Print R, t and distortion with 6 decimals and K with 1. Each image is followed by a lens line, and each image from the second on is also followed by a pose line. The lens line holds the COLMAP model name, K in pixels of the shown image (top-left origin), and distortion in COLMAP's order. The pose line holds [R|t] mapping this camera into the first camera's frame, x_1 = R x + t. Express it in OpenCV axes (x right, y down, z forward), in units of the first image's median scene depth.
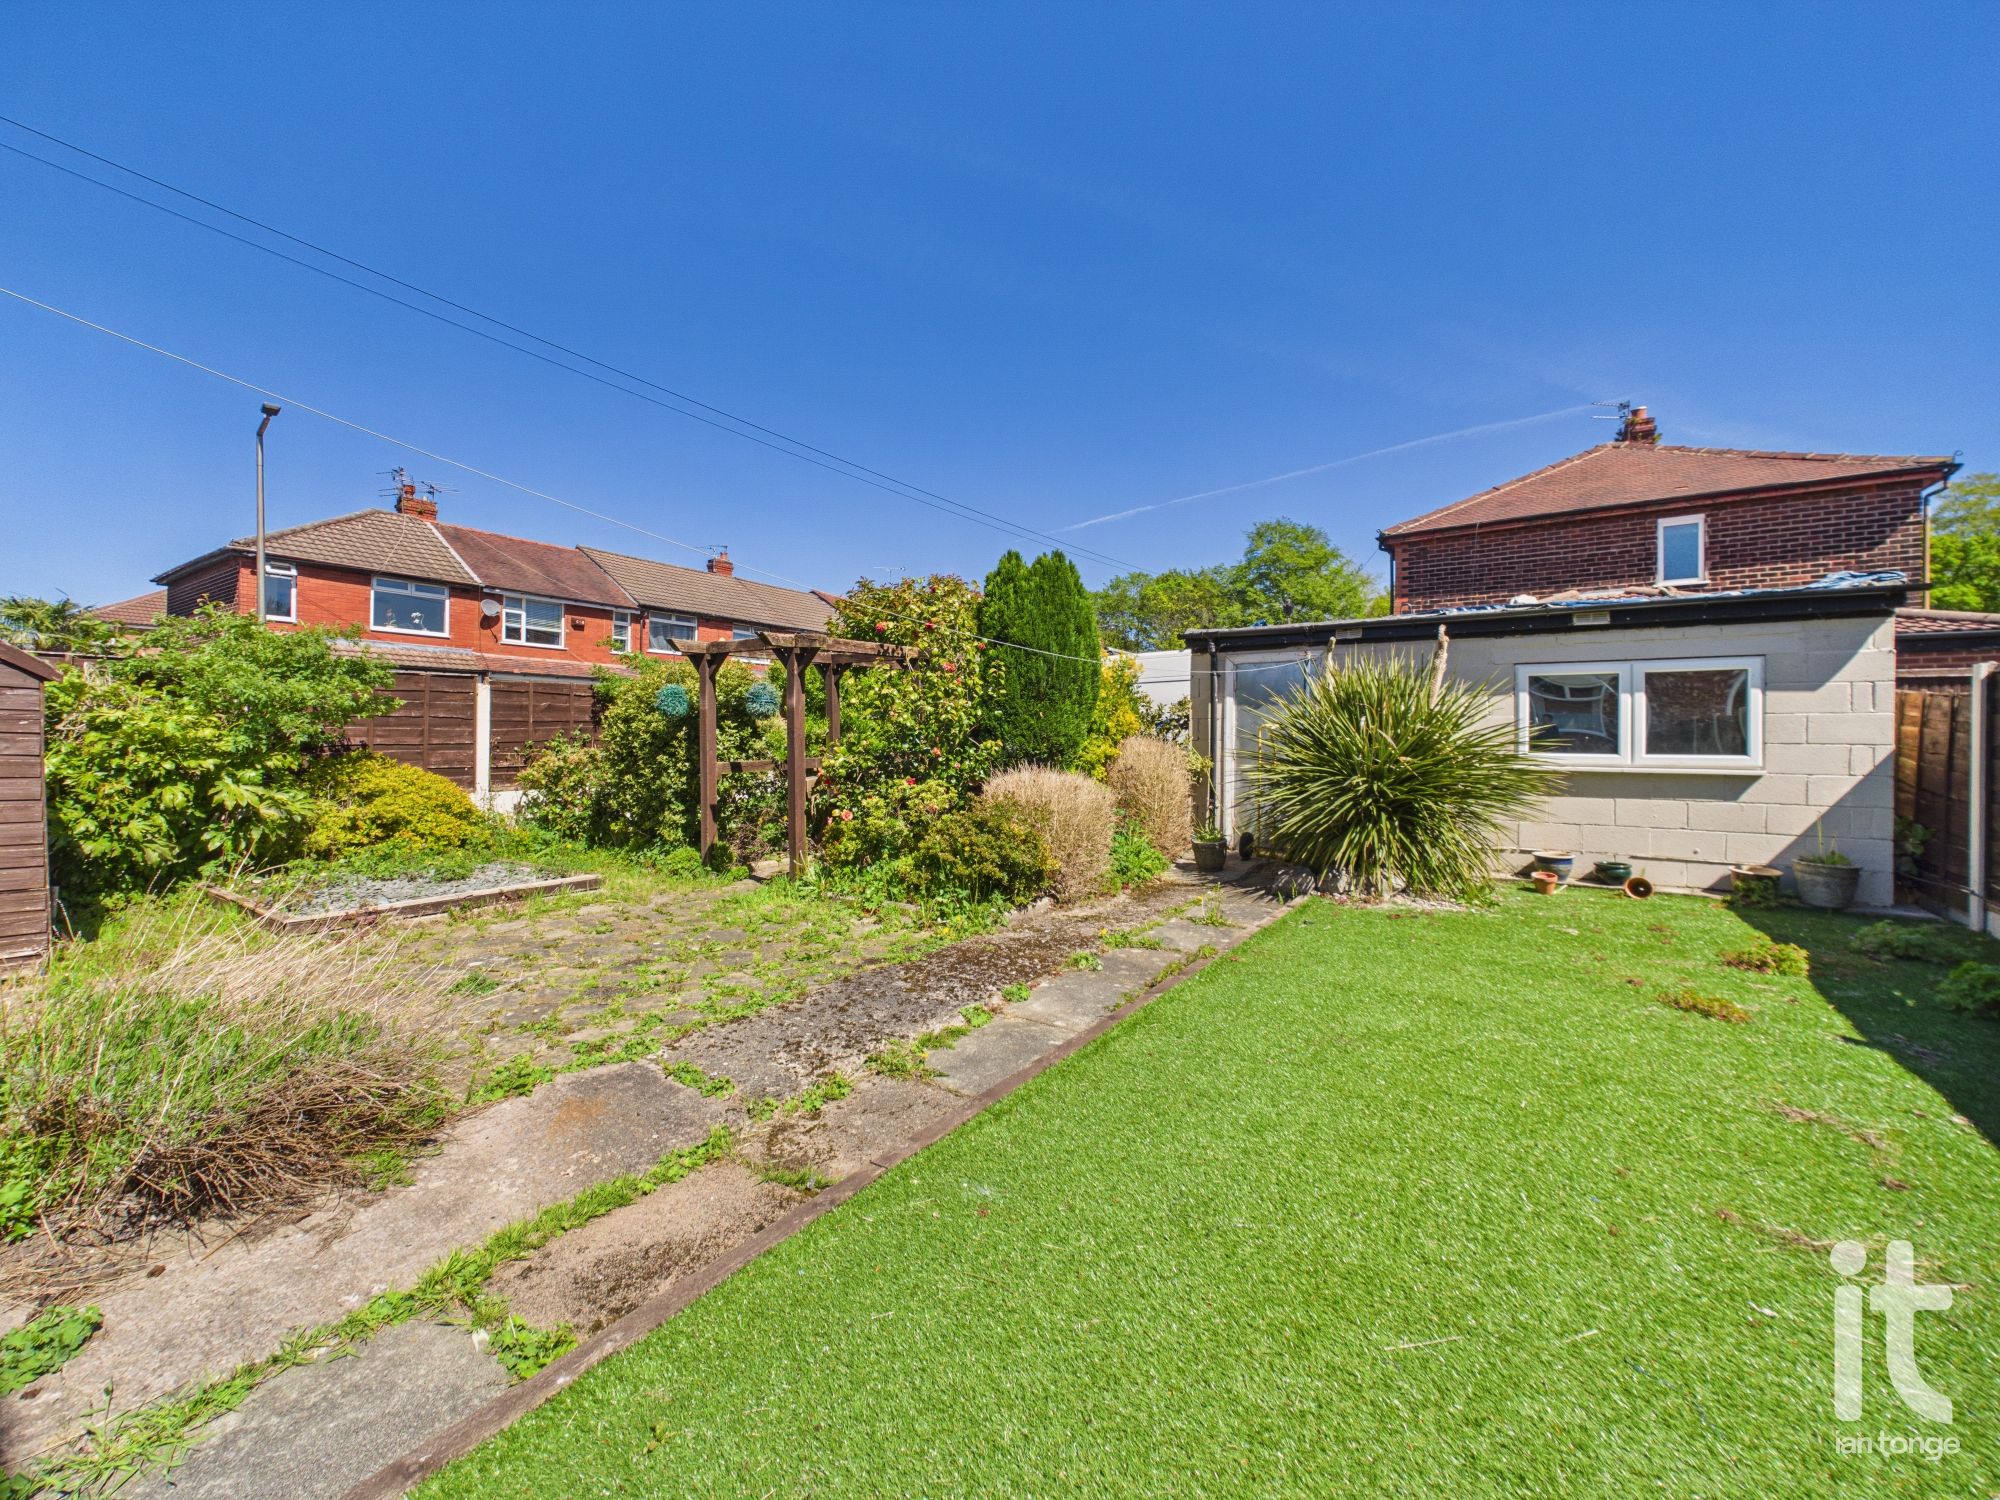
lens RADIAL K [[804.6, 0, 1002.8], [0, 804.6, 747.5], [0, 0, 1]] dist [0.000349, -0.000184]
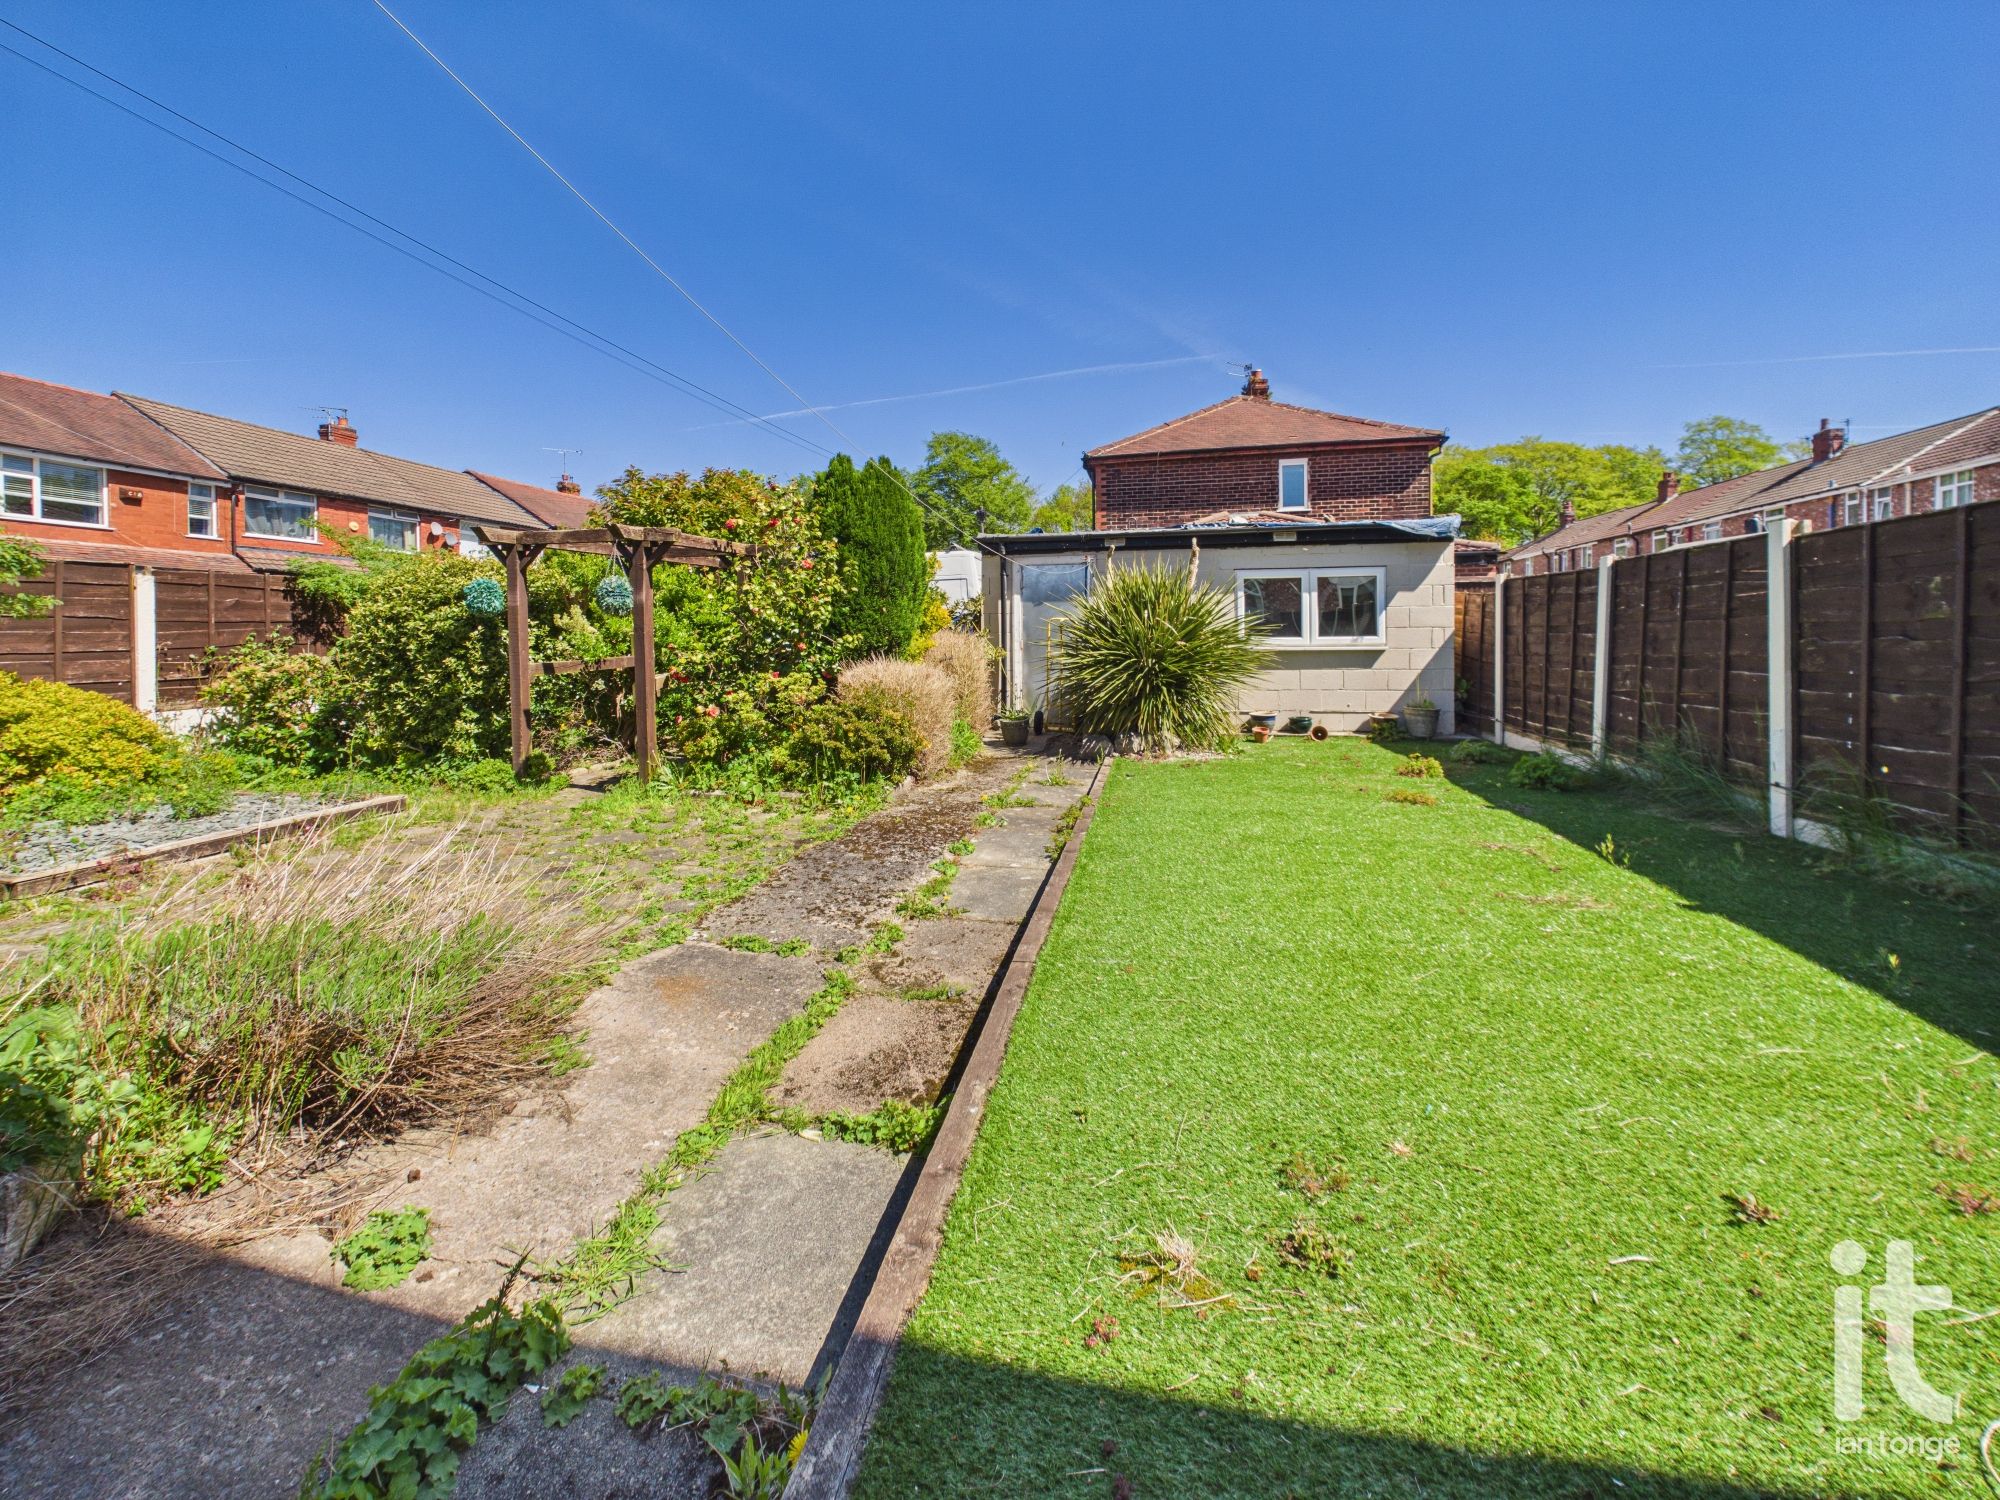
lens RADIAL K [[796.0, 0, 1002.0], [0, 796.0, 656.4], [0, 0, 1]] dist [0.000351, -0.000060]
pose [[0.922704, -0.026661, 0.384587, -0.199694], [0.021409, 0.999610, 0.017934, 0.005422], [-0.384915, -0.008314, 0.922914, -0.042319]]
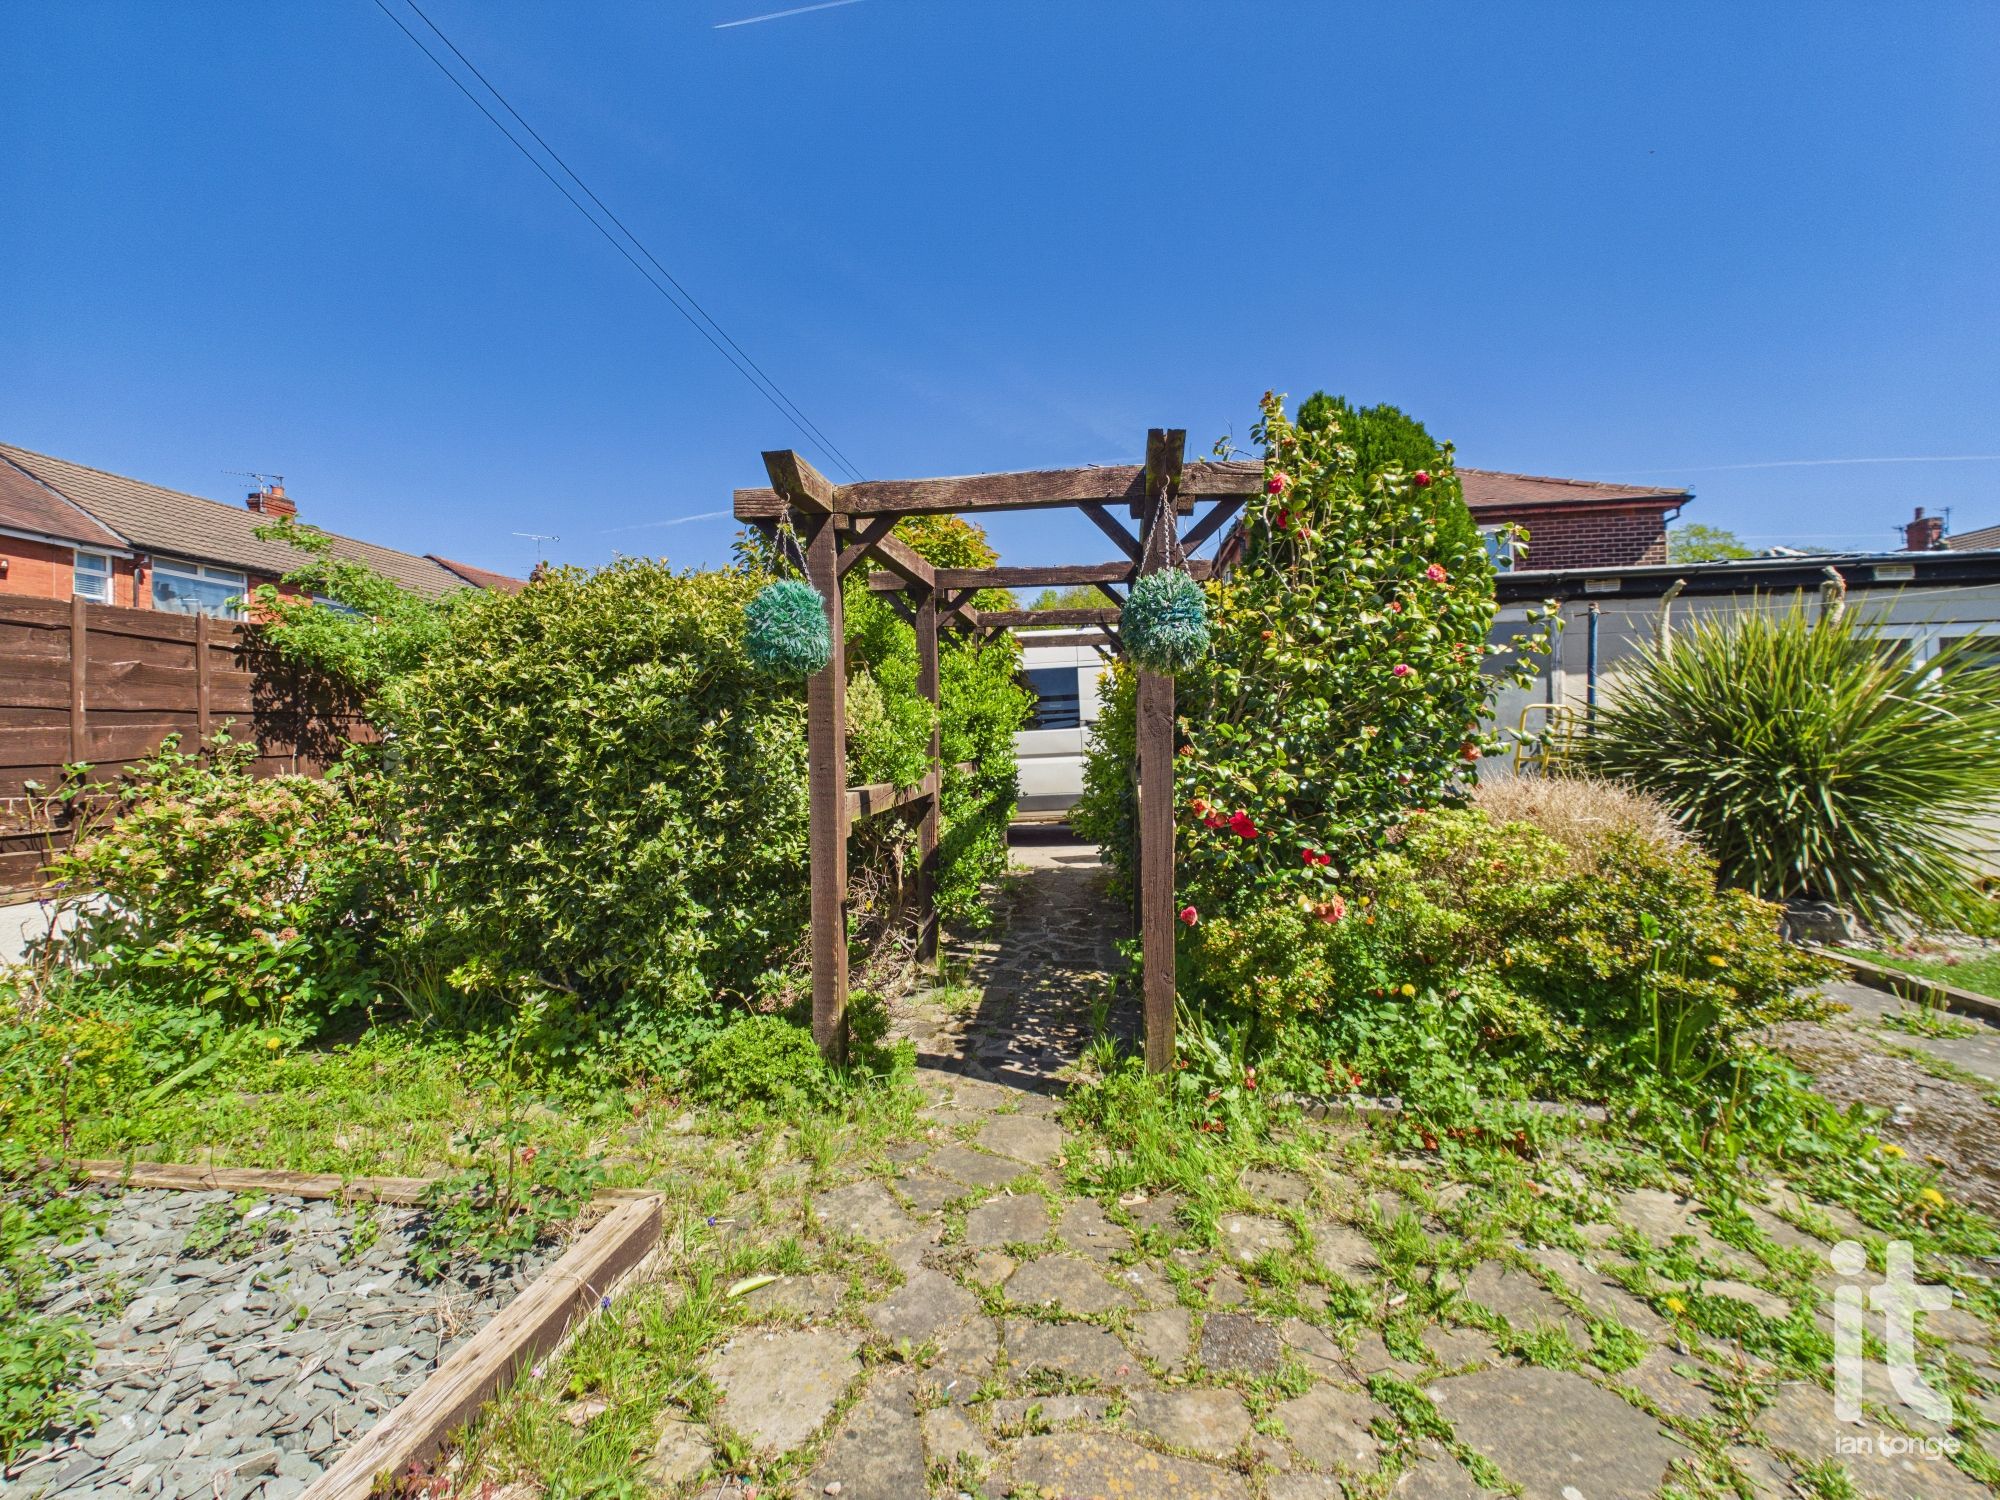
lens RADIAL K [[802.7, 0, 1000.3], [0, 802.7, 756.4], [0, 0, 1]] dist [-0.000598, 0.000026]
pose [[0.900169, -0.029562, 0.434537, -0.442131], [0.030380, 0.999526, 0.005065, 0.000016], [-0.434481, 0.008642, 0.900640, 0.586042]]
